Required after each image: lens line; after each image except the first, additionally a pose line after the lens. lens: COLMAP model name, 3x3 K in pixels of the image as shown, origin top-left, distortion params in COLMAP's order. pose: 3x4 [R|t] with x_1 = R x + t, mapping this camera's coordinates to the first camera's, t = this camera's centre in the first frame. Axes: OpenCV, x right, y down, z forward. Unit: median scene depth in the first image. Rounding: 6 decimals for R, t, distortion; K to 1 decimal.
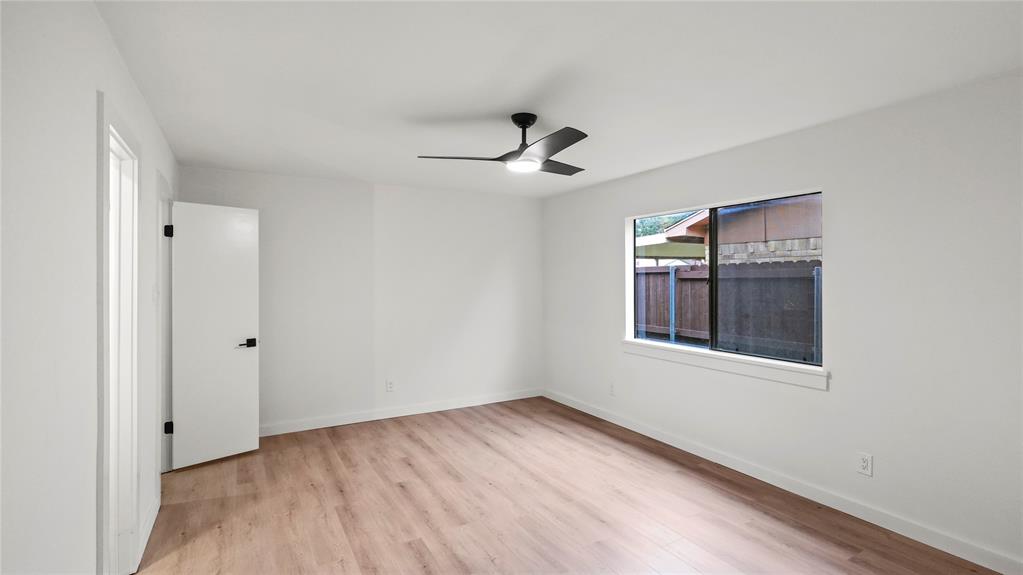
lens RADIAL K [[470.7, 0, 511.5], [0, 470.7, 282.5], [0, 0, 1]] dist [-0.001156, 0.000271]
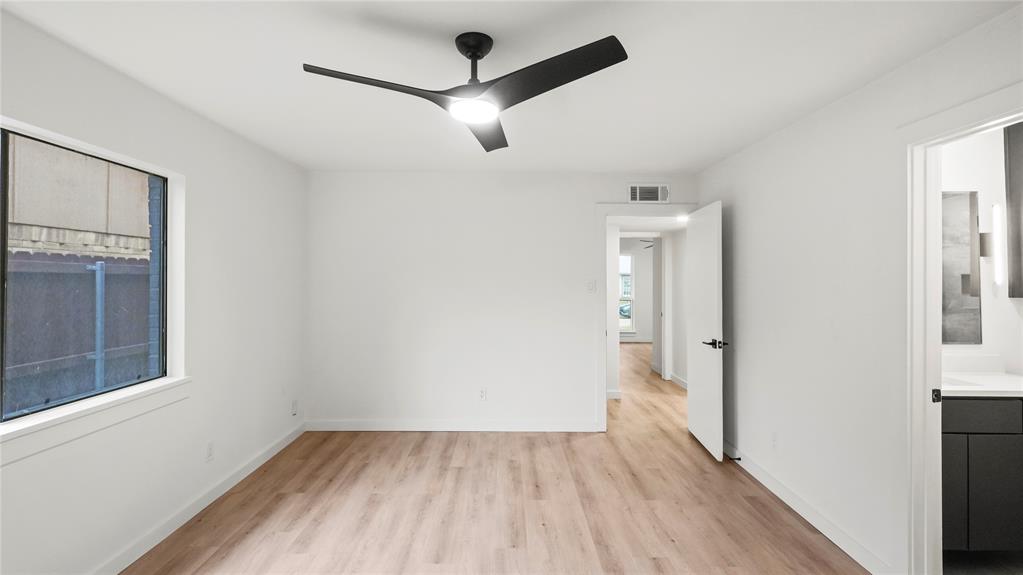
lens RADIAL K [[470.7, 0, 510.9], [0, 470.7, 283.0], [0, 0, 1]] dist [-0.001156, 0.000271]
pose [[-0.875025, -0.004873, 0.484054, -0.368128], [-0.001524, 0.999972, 0.007311, -0.003024], [-0.484076, 0.005659, -0.875008, 1.643619]]
